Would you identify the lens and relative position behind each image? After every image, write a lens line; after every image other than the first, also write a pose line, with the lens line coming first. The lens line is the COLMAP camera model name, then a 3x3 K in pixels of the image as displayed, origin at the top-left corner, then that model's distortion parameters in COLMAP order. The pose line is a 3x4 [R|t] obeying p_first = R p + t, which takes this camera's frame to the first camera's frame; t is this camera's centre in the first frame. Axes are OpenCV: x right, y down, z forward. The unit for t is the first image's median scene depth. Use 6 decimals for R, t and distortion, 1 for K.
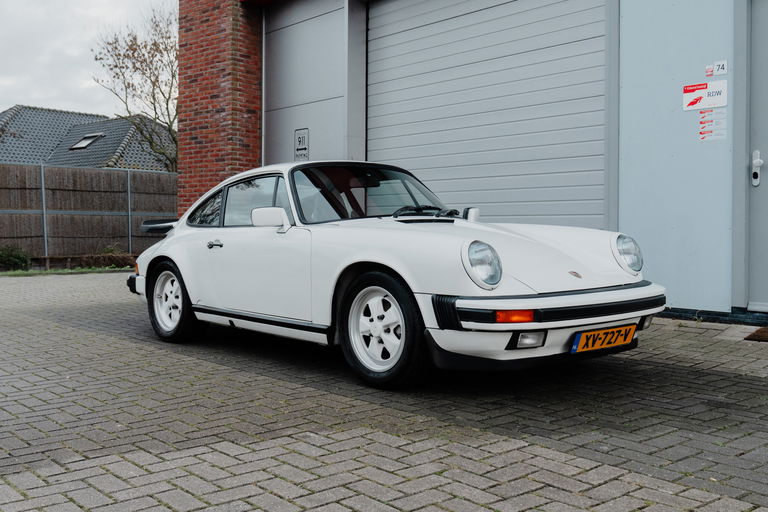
lens RADIAL K [[787.0, 0, 382.1], [0, 787.0, 226.7], [0, 0, 1]] dist [0.001014, 0.000000]
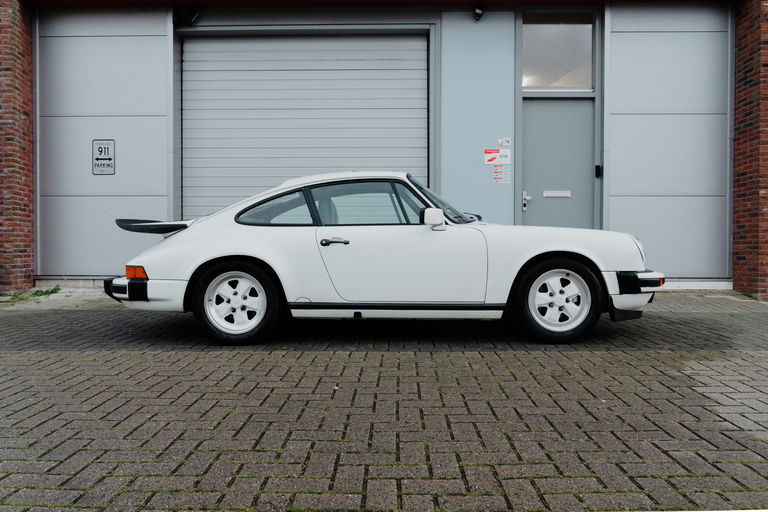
lens RADIAL K [[535.5, 0, 385.3], [0, 535.5, 240.6], [0, 0, 1]] dist [-0.010275, 0.007998]
pose [[0.668180, 0.006411, 0.743972, -0.614419], [0.000415, 0.999960, -0.008989, 0.024175], [-0.744000, 0.006315, 0.668150, 0.418593]]
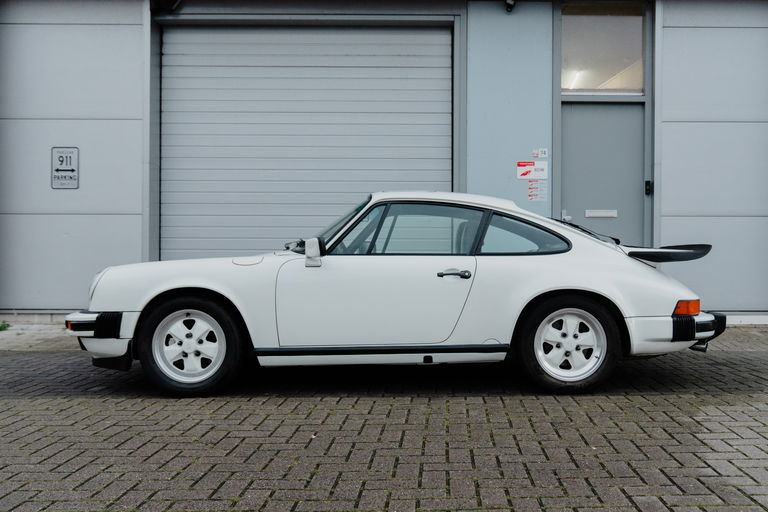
lens RADIAL K [[649.7, 0, 436.5], [0, 649.7, 254.4], [0, 0, 1]] dist [-0.001585, 0.008480]
pose [[0.644209, 0.018085, 0.764635, -0.627513], [-0.000535, 0.999731, -0.023195, 0.017033], [-0.764849, 0.014533, 0.644046, 0.370745]]
